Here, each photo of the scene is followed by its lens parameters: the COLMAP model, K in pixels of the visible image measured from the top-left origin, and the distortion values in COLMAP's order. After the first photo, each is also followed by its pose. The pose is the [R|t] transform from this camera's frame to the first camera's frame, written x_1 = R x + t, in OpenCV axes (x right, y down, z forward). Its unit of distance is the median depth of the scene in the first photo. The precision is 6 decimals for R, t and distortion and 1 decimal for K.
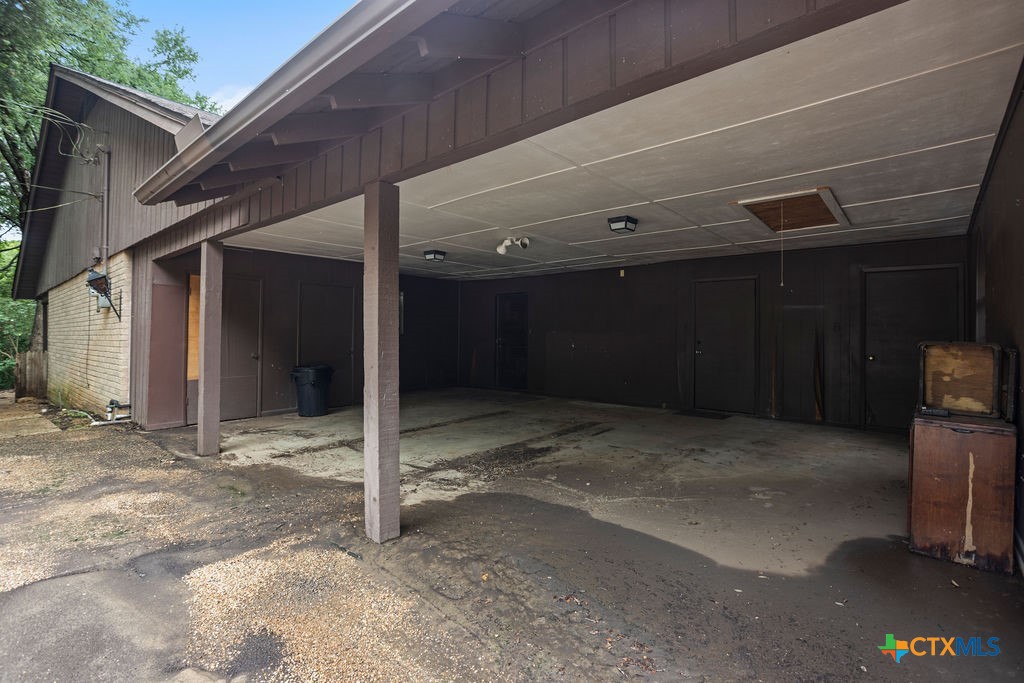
lens RADIAL K [[481.5, 0, 509.8], [0, 481.5, 338.8], [0, 0, 1]] dist [0.003490, 0.000487]
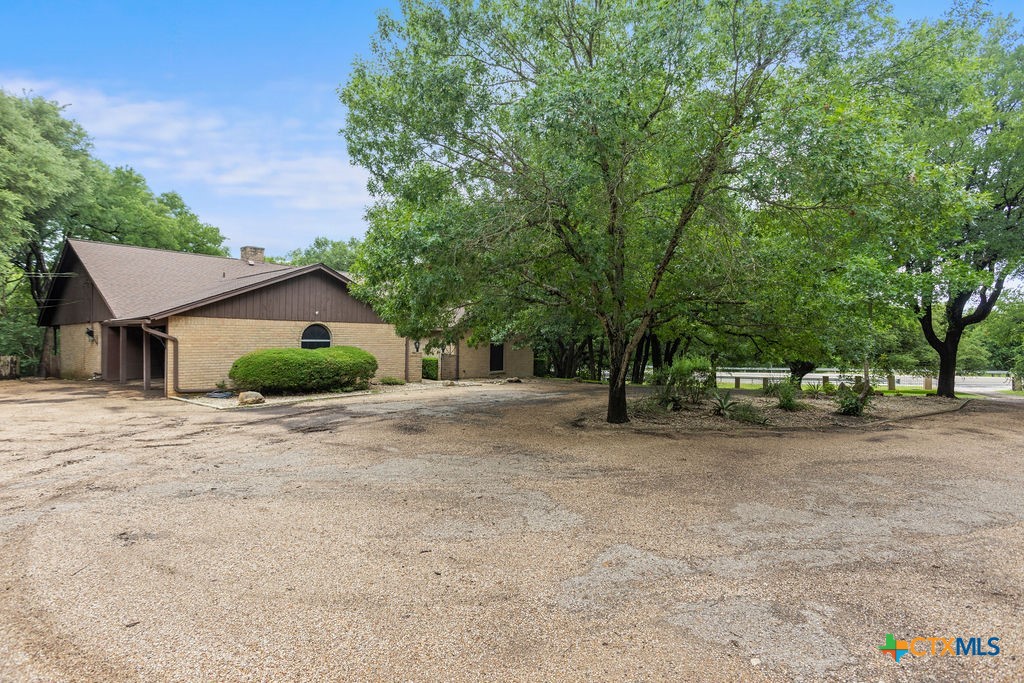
lens RADIAL K [[481.5, 0, 519.7], [0, 481.5, 338.2], [0, 0, 1]] dist [0.003490, 0.000487]
pose [[0.999093, -0.006024, 0.042149, 1.646033], [0.005764, 0.999964, 0.006273, -0.084717], [-0.042185, -0.006024, 0.999092, -2.056041]]
